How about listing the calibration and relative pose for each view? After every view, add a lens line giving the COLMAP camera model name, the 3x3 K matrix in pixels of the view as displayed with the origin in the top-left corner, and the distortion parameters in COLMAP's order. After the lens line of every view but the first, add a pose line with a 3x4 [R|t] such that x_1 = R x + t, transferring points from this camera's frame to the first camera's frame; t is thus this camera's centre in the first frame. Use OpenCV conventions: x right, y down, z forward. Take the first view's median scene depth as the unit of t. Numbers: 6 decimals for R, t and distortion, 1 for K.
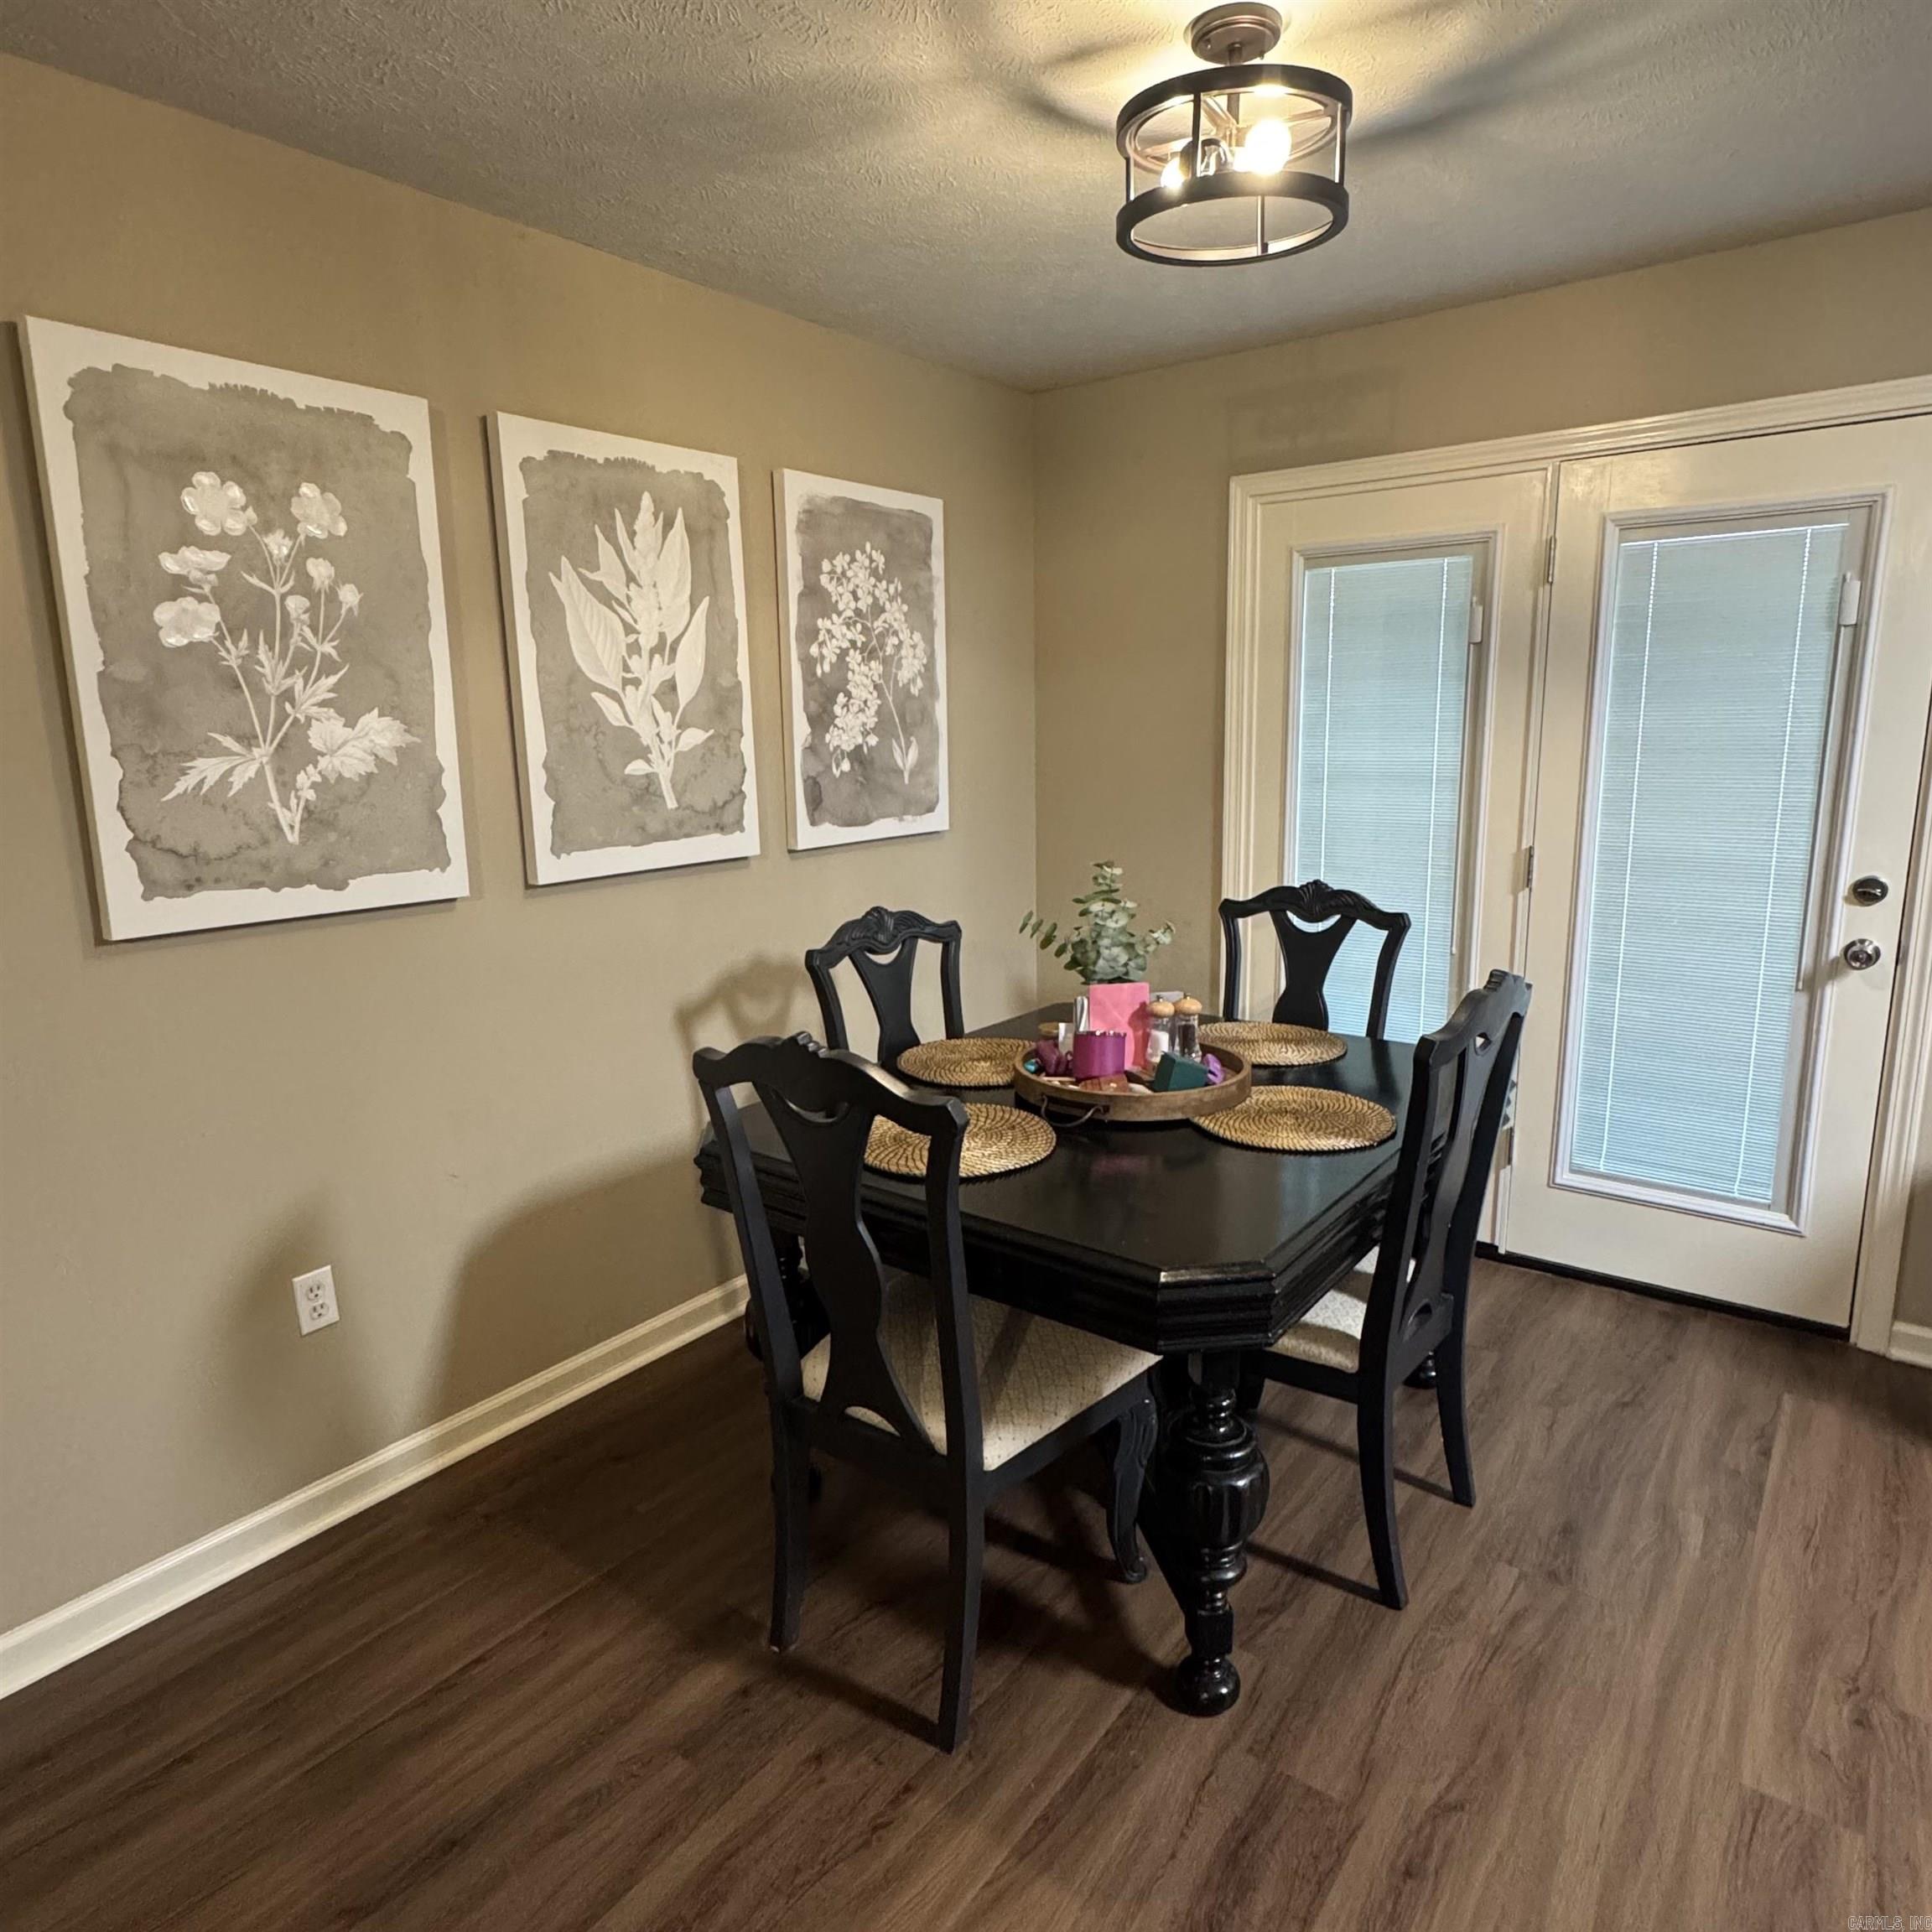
lens RADIAL K [[1229.5, 0, 966.0], [0, 1229.5, 966.0], [0, 0, 1]] dist [-0.005152, -0.000931]
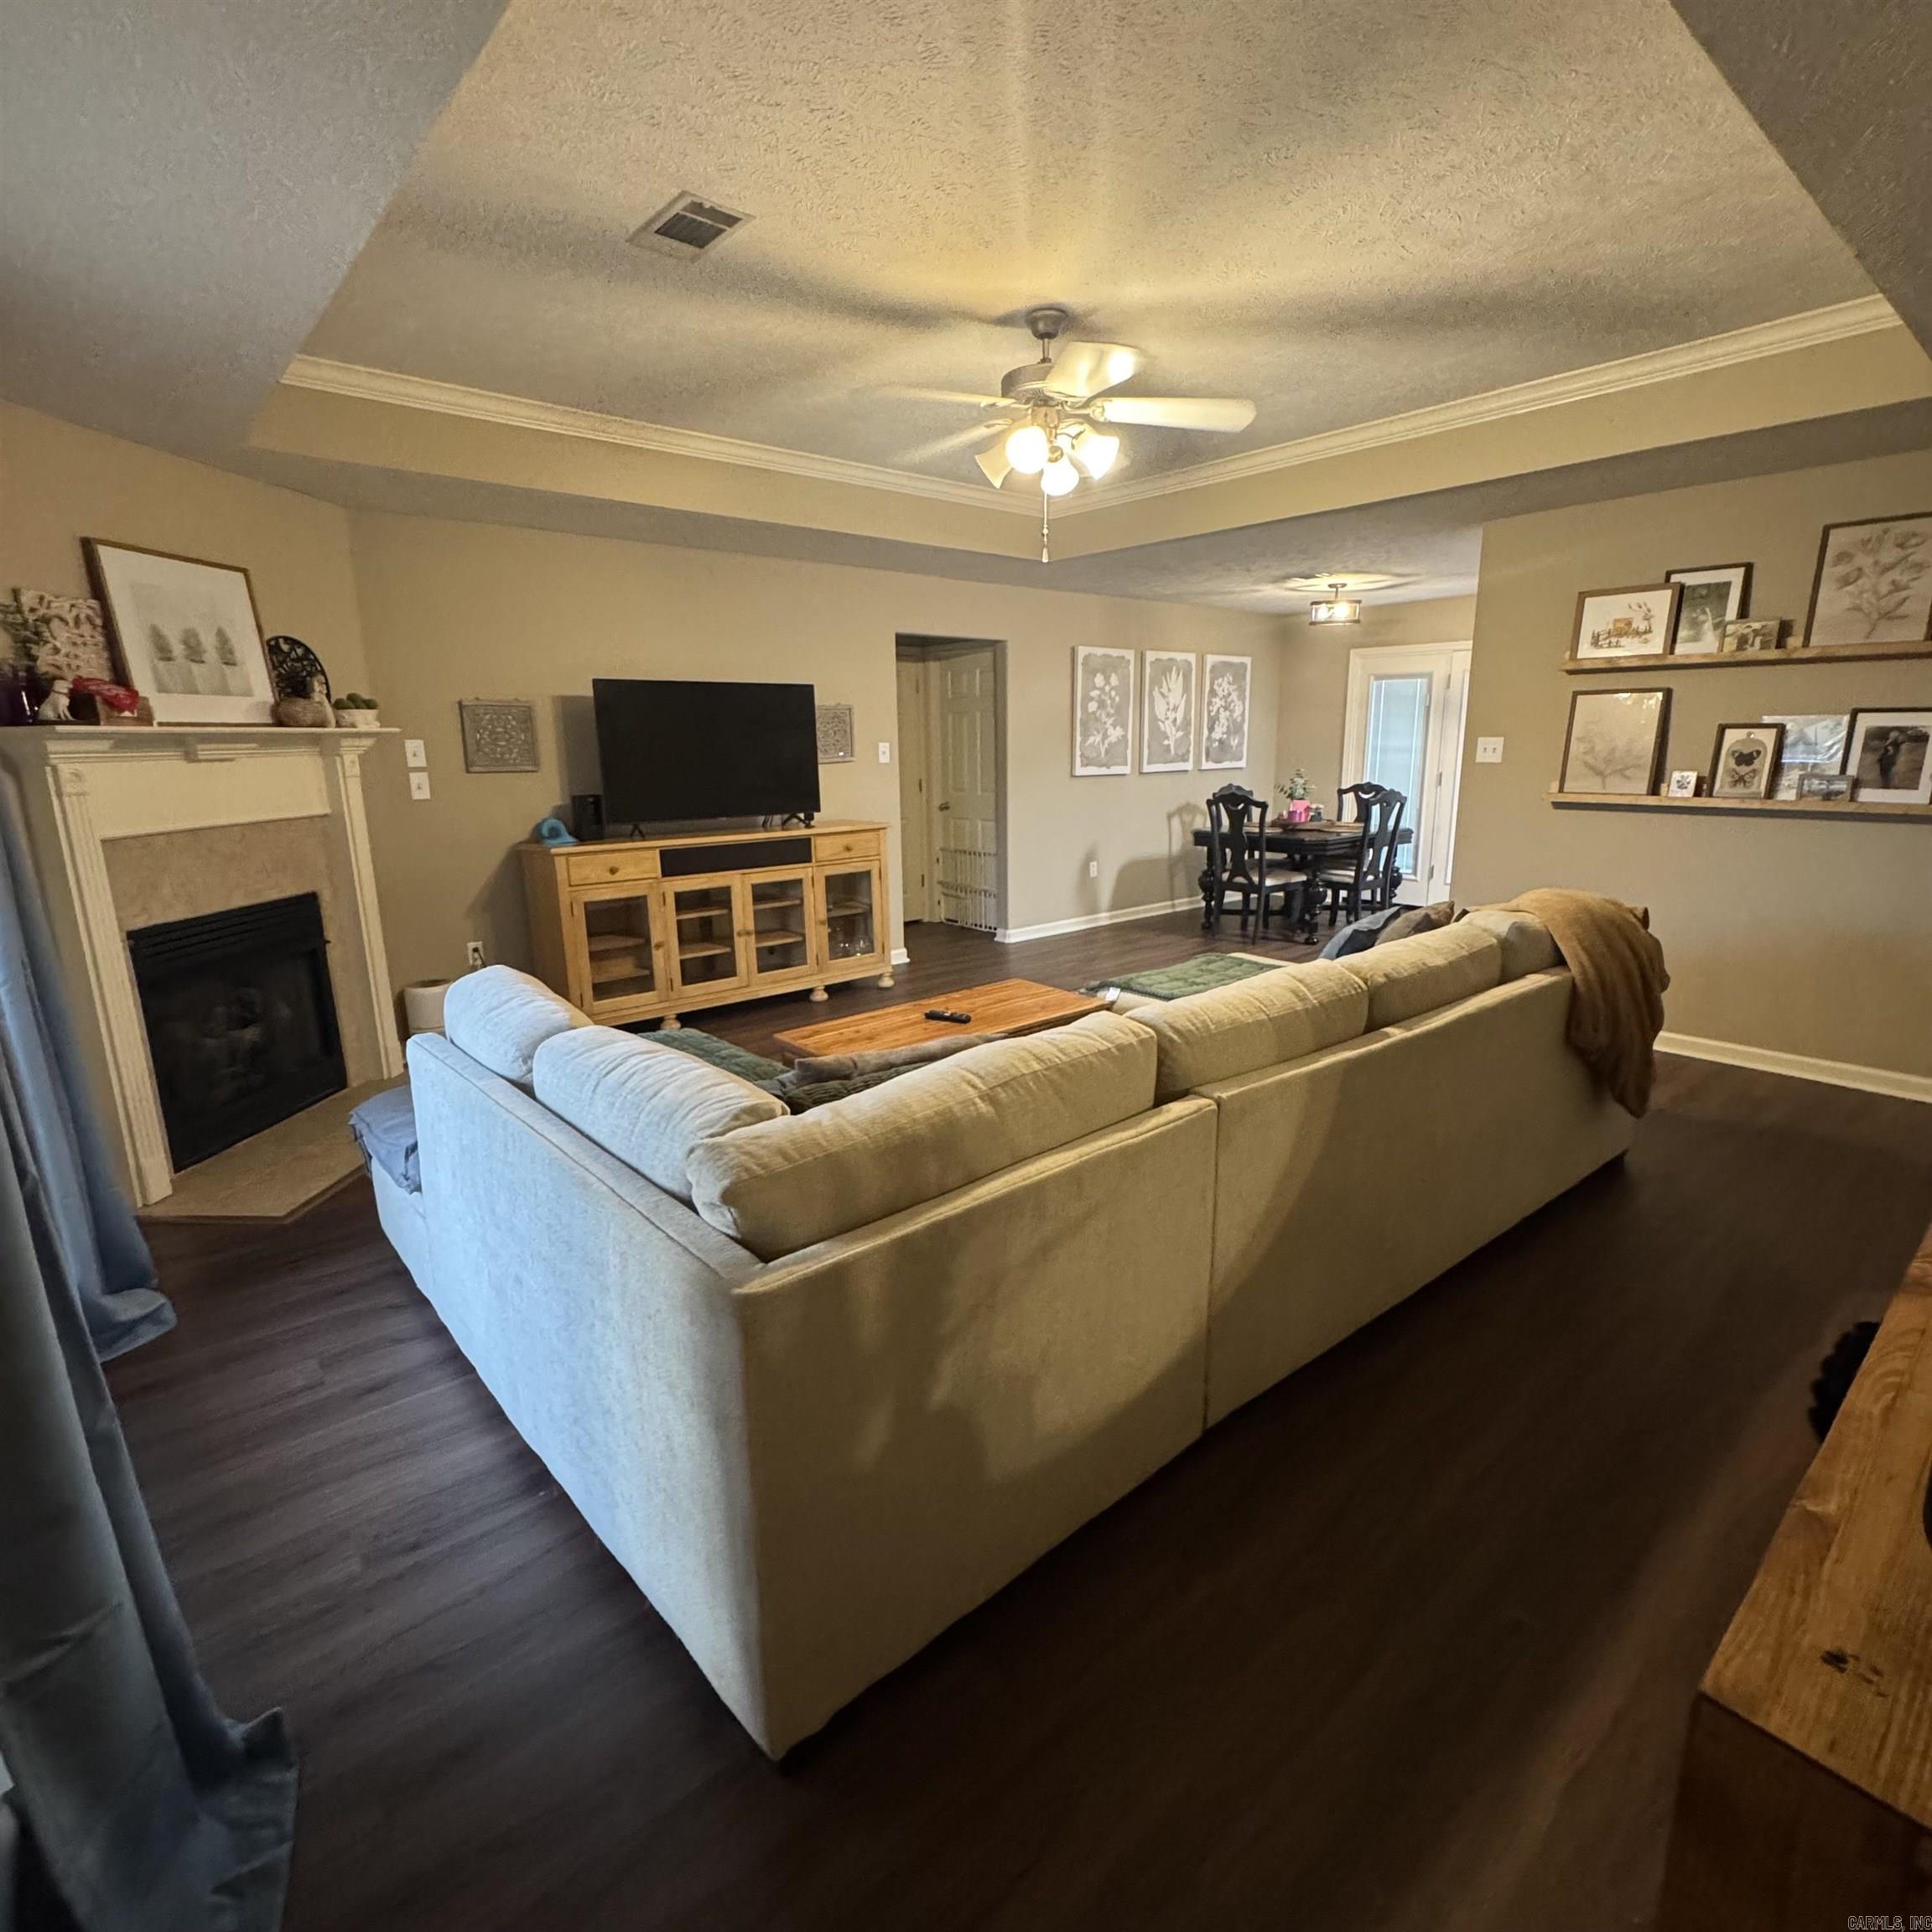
lens RADIAL K [[1025.8, 0, 970.0], [0, 1025.8, 962.2], [0, 0, 1]] dist [-0.004524, 0.001511]
pose [[0.979189, 0.052452, -0.196058, -0.205083], [-0.047652, 0.998439, 0.029123, 0.419440], [0.197279, -0.019174, 0.980160, -2.058365]]
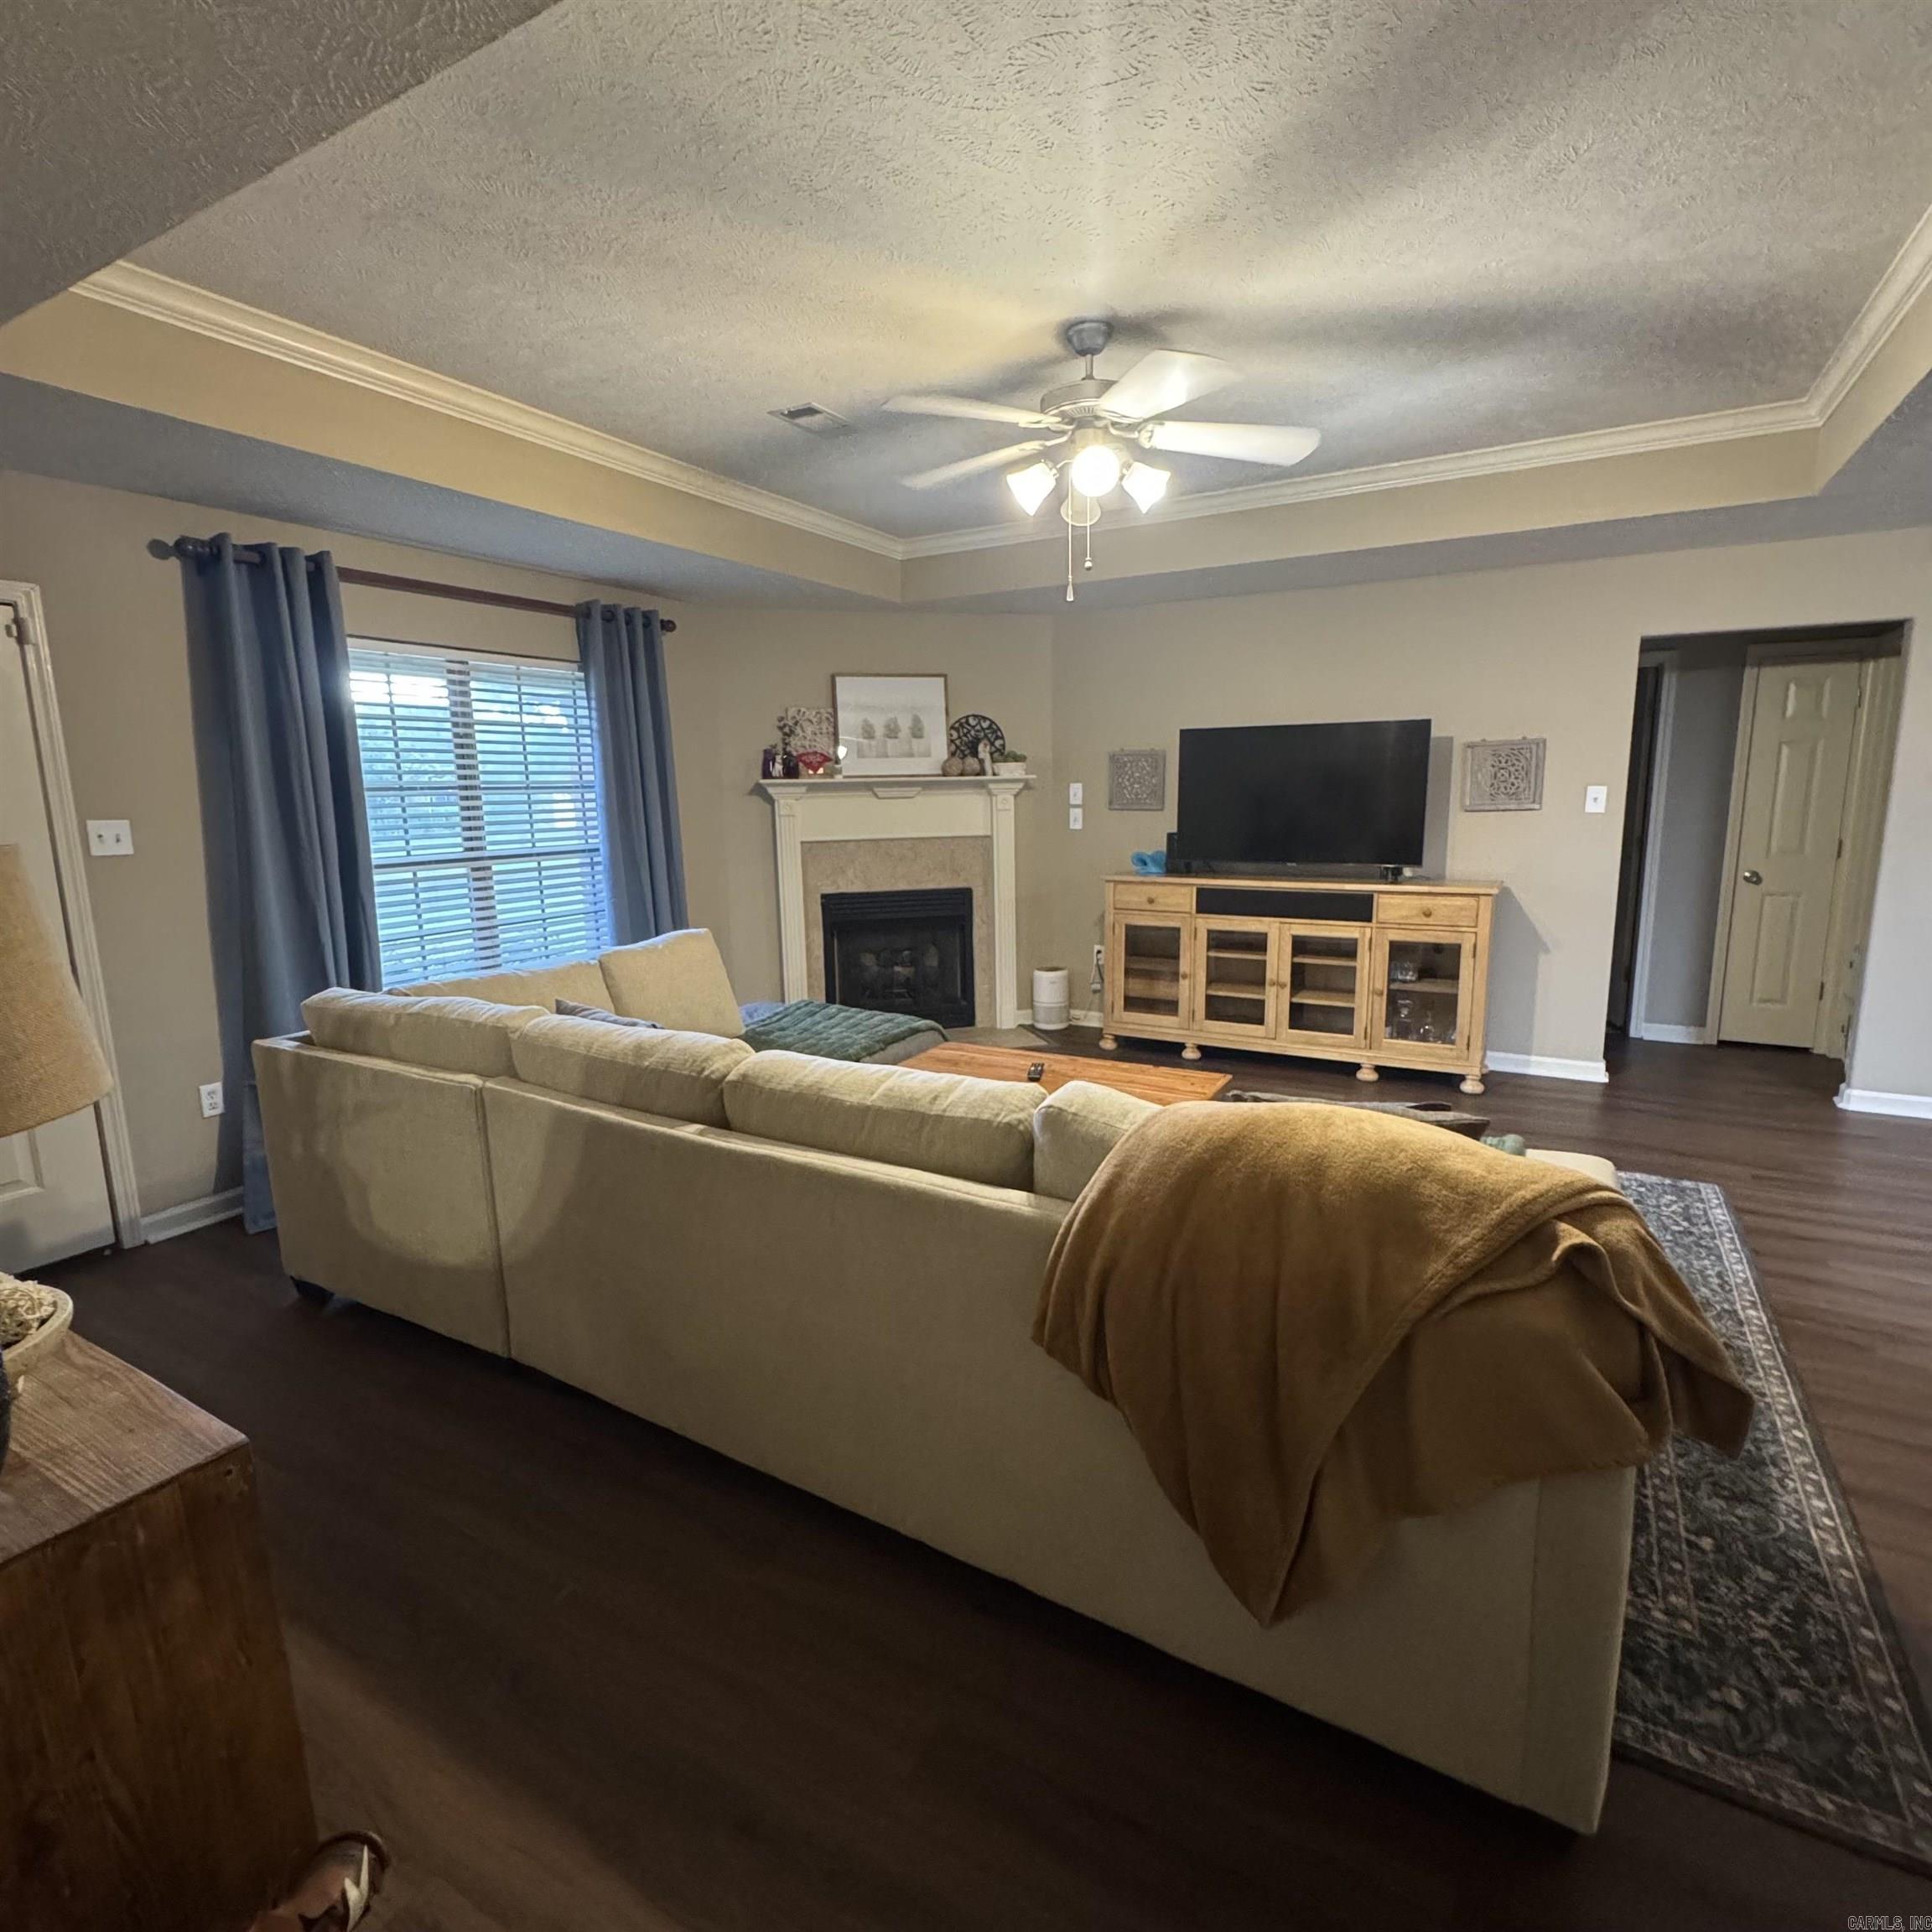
lens RADIAL K [[1031.9, 0, 977.7], [0, 1031.9, 958.9], [0, 0, 1]] dist [0.030003, 0.001064]
pose [[0.139741, 0.186455, -0.972475, 0.758890], [-0.181317, 0.970324, 0.159988, 0.191565], [0.973446, 0.153969, 0.169401, -1.085152]]
